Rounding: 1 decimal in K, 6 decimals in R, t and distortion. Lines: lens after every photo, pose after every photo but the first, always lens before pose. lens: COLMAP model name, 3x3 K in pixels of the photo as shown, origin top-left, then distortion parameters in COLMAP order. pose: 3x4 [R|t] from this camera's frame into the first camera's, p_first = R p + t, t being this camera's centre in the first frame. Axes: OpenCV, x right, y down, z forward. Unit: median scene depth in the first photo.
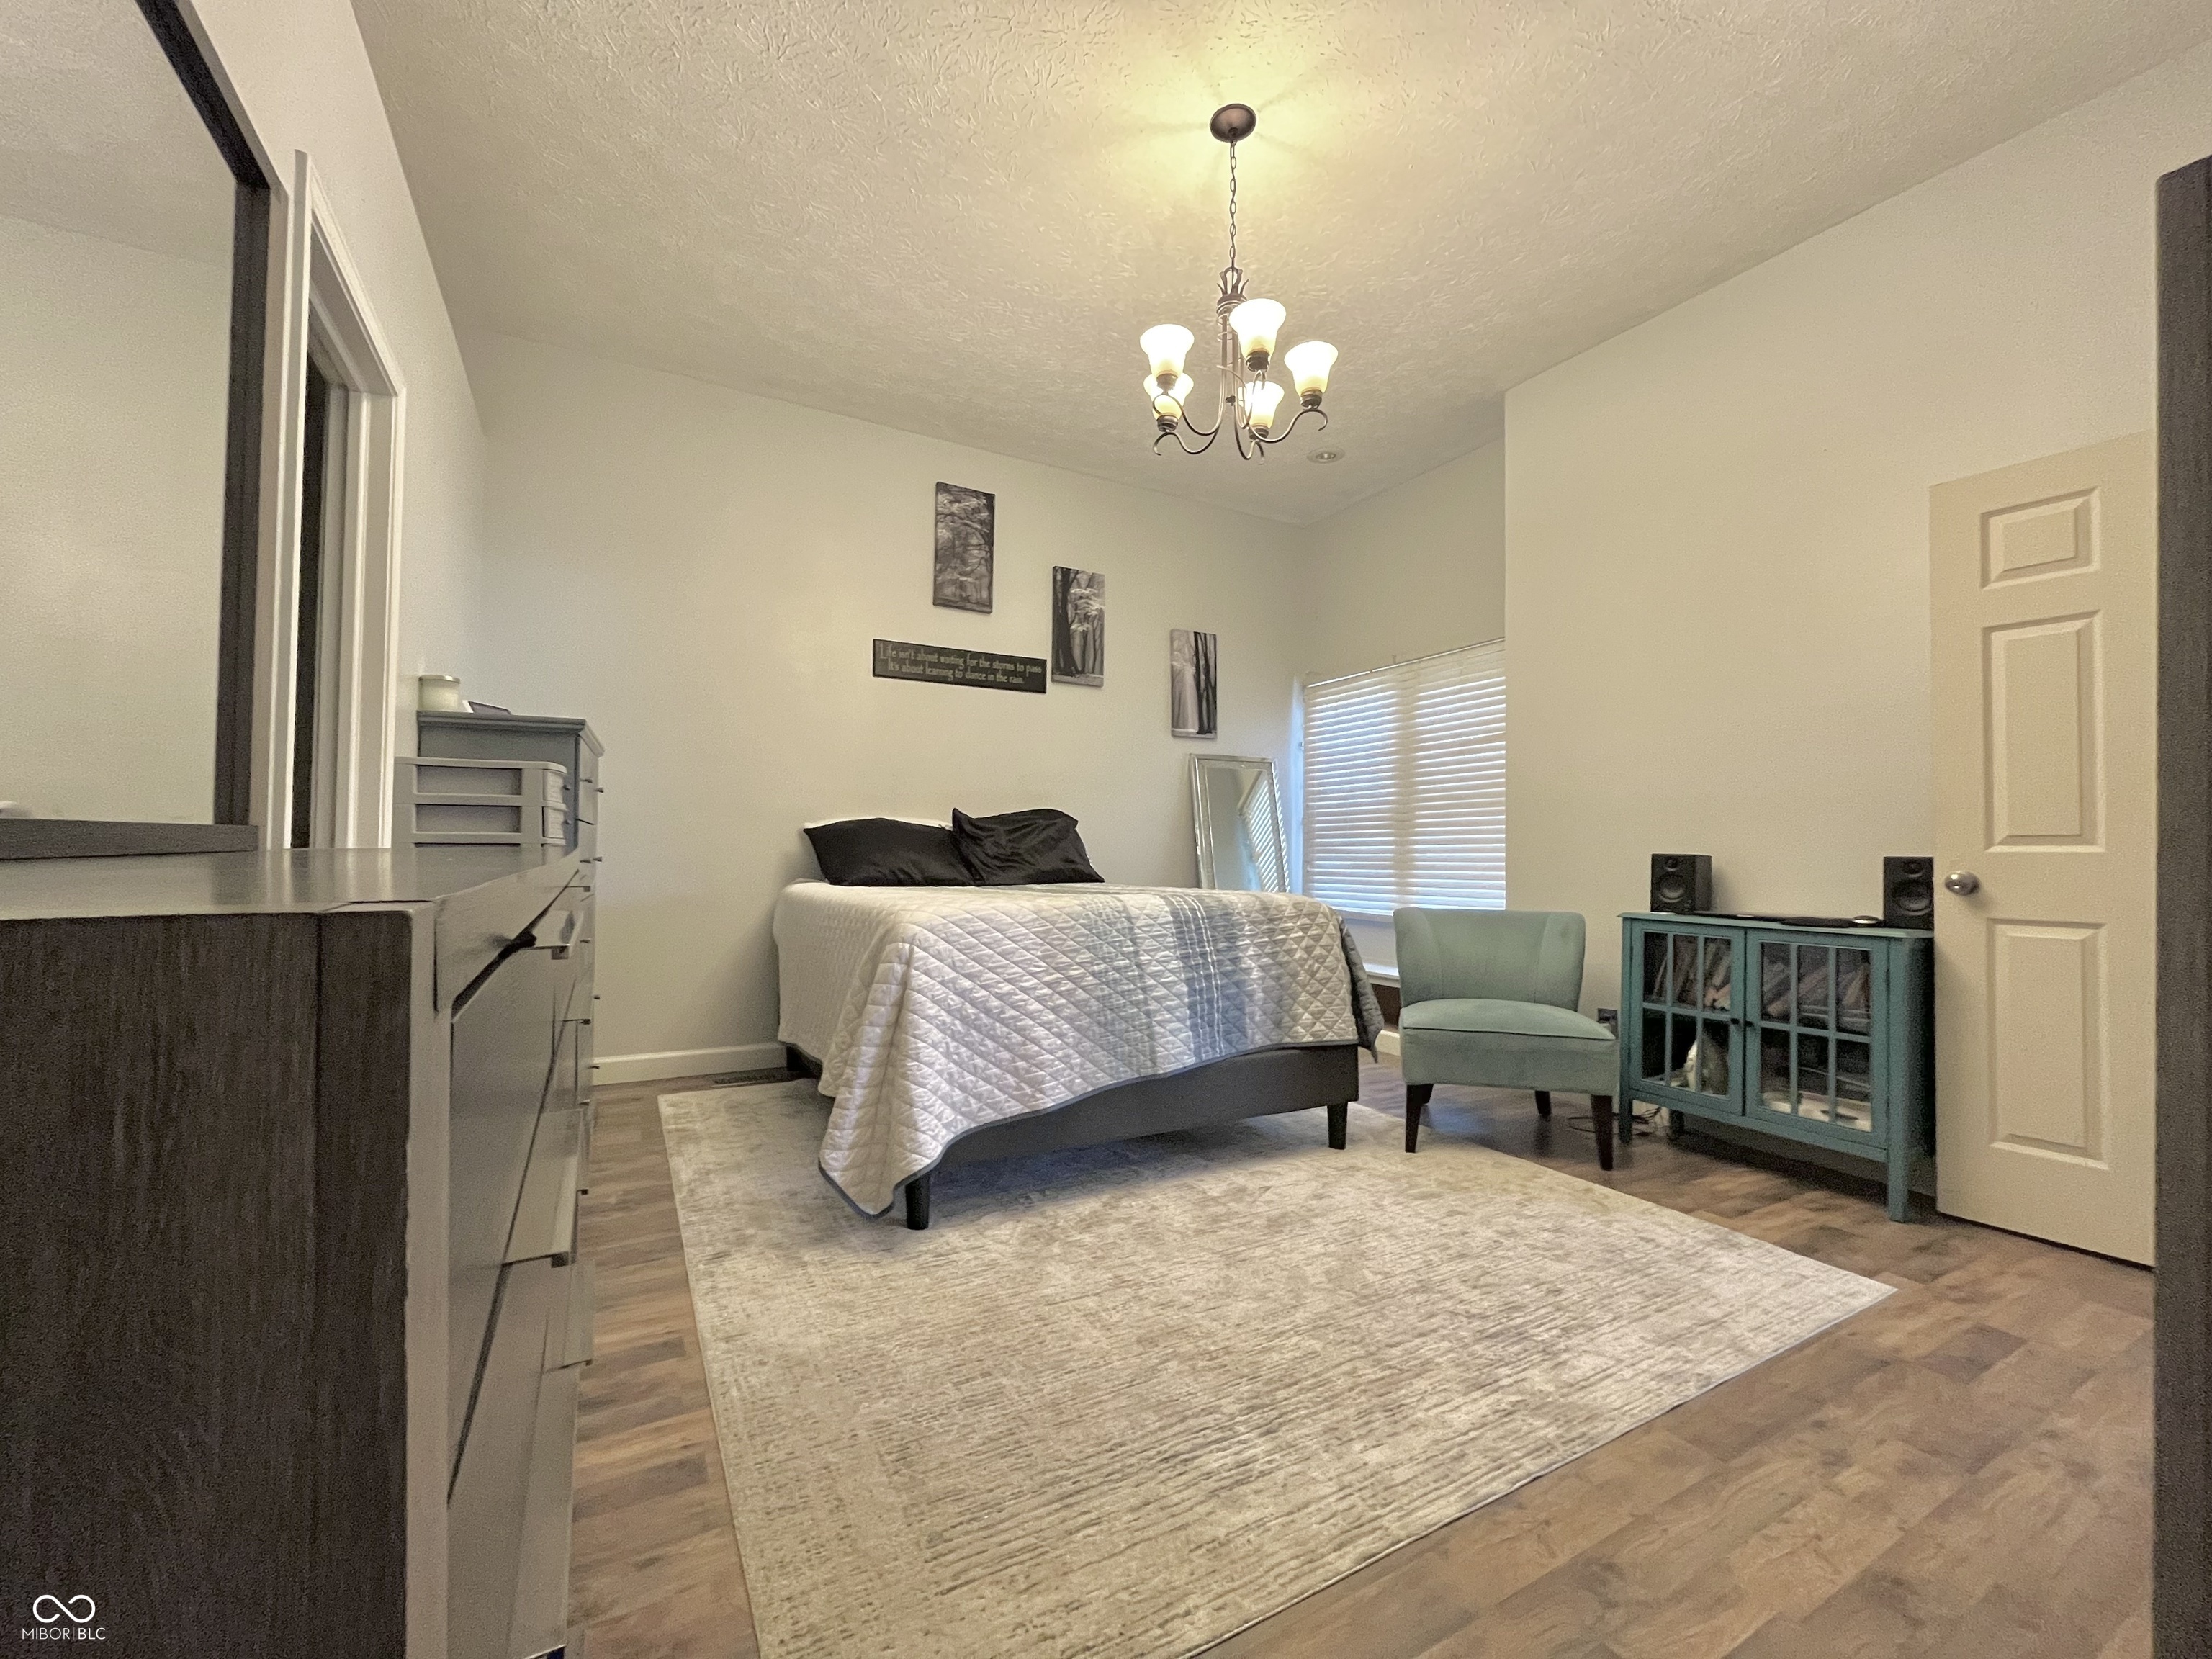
lens RADIAL K [[894.7, 0, 1108.2], [0, 894.7, 839.3], [0, 0, 1]] dist [-0.003216, 0.001008]
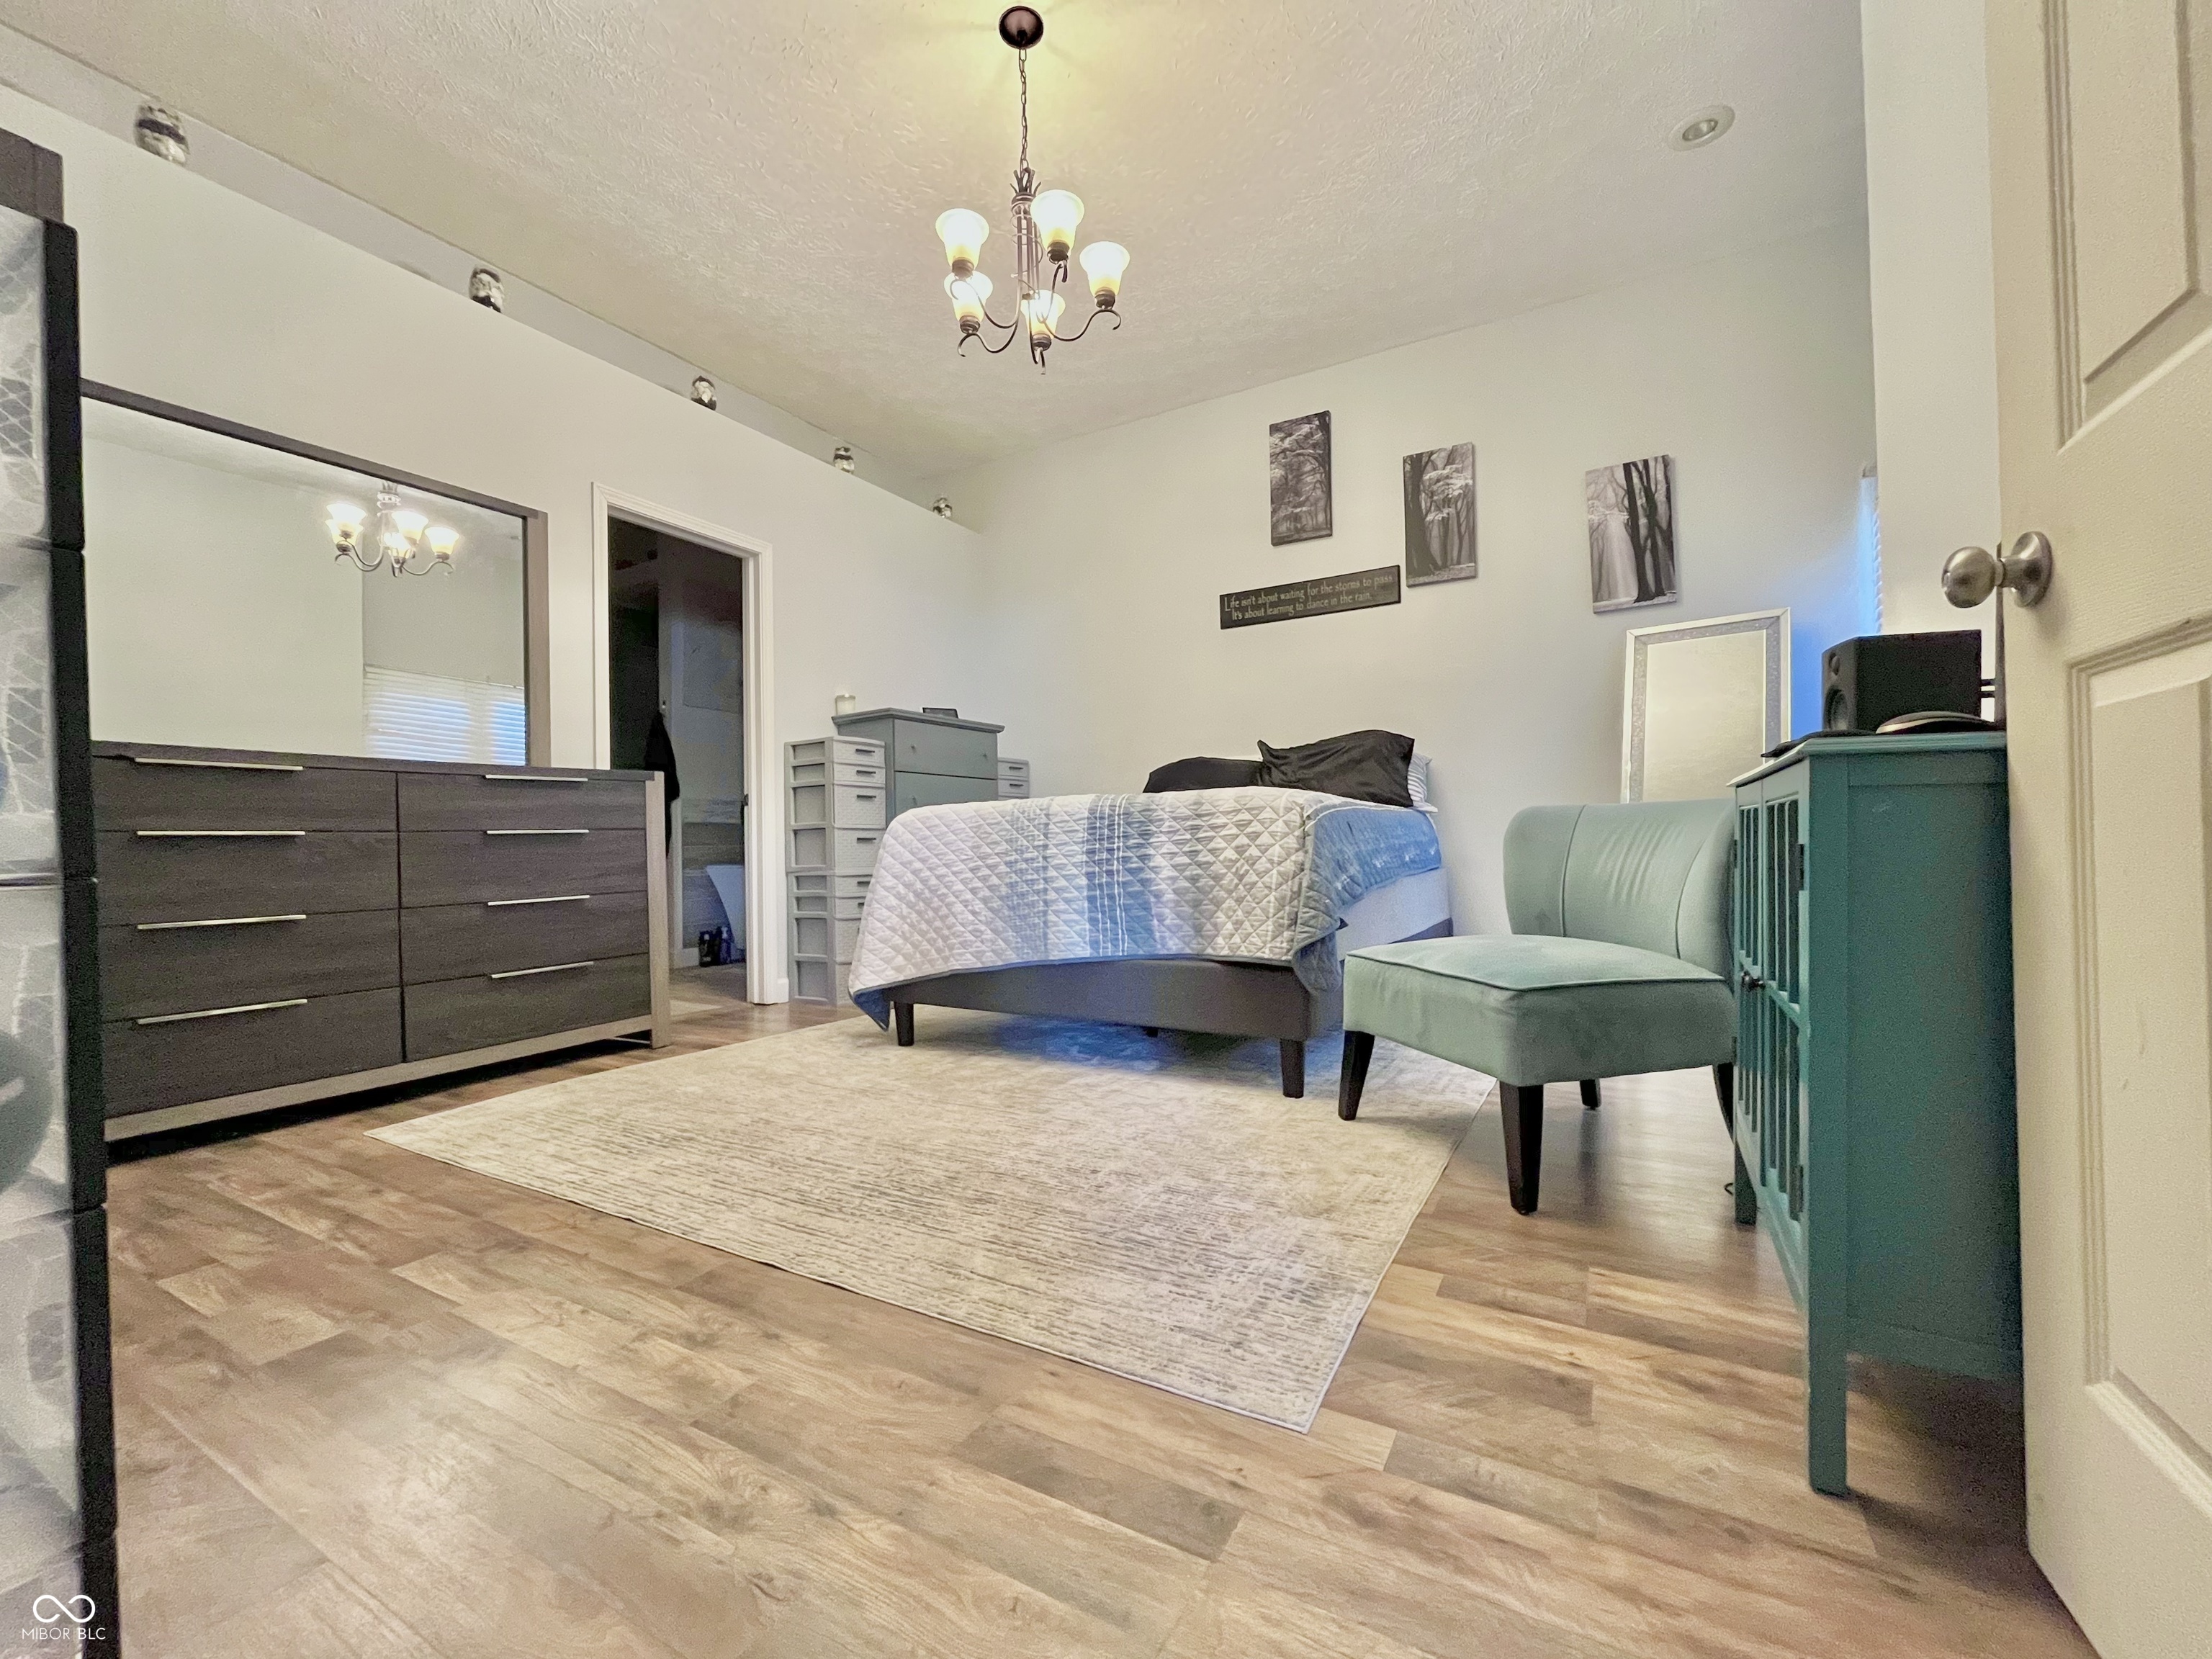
lens RADIAL K [[894.7, 0, 1099.5], [0, 894.7, 836.6], [0, 0, 1]] dist [-0.003216, 0.001008]
pose [[0.517788, -0.027786, -0.855057, 0.915810], [0.035993, 0.999295, -0.010678, 0.120489], [0.854751, -0.025247, 0.518423, 0.465202]]
